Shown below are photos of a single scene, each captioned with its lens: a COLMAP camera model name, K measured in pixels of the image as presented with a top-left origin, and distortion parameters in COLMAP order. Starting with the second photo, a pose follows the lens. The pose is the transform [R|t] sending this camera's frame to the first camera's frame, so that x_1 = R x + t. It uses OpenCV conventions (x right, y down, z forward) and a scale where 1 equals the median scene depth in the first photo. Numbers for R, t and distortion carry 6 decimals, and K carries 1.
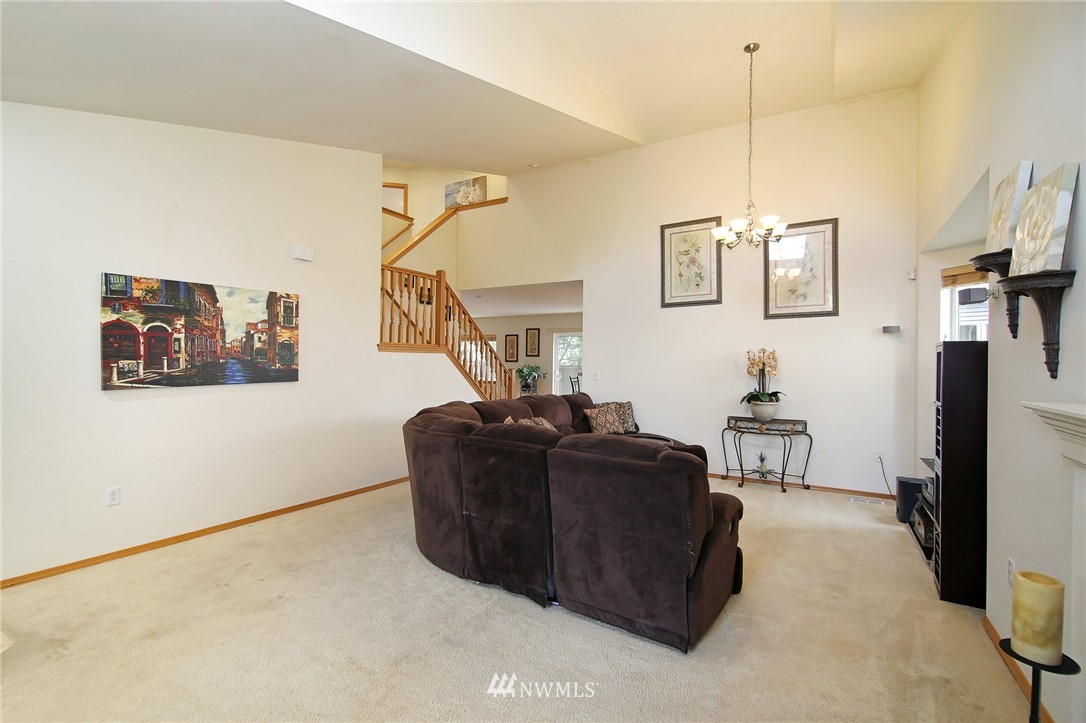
lens RADIAL K [[497.2, 0, 540.3], [0, 497.2, 355.4], [0, 0, 1]] dist [-0.003733, -0.001112]
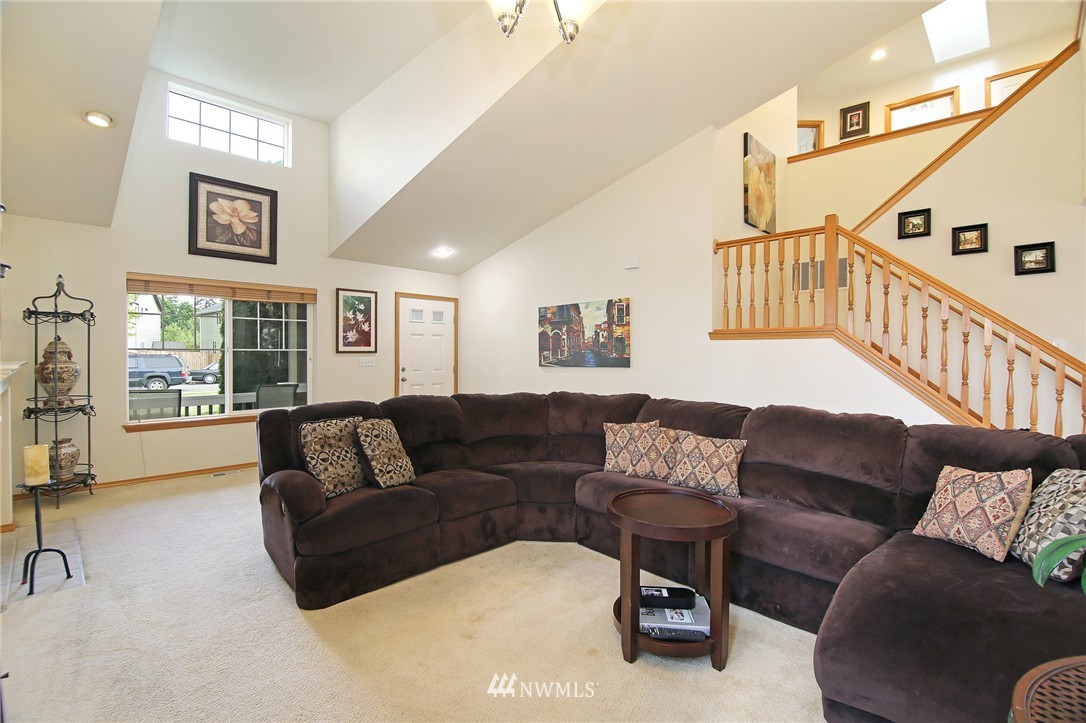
lens RADIAL K [[497.2, 0, 540.3], [0, 497.2, 355.4], [0, 0, 1]] dist [-0.003733, -0.001112]
pose [[-0.252995, -0.009619, -0.967420, 0.789218], [0.005121, 0.999923, -0.011282, 0.035749], [0.967454, -0.007809, -0.252926, 1.131281]]
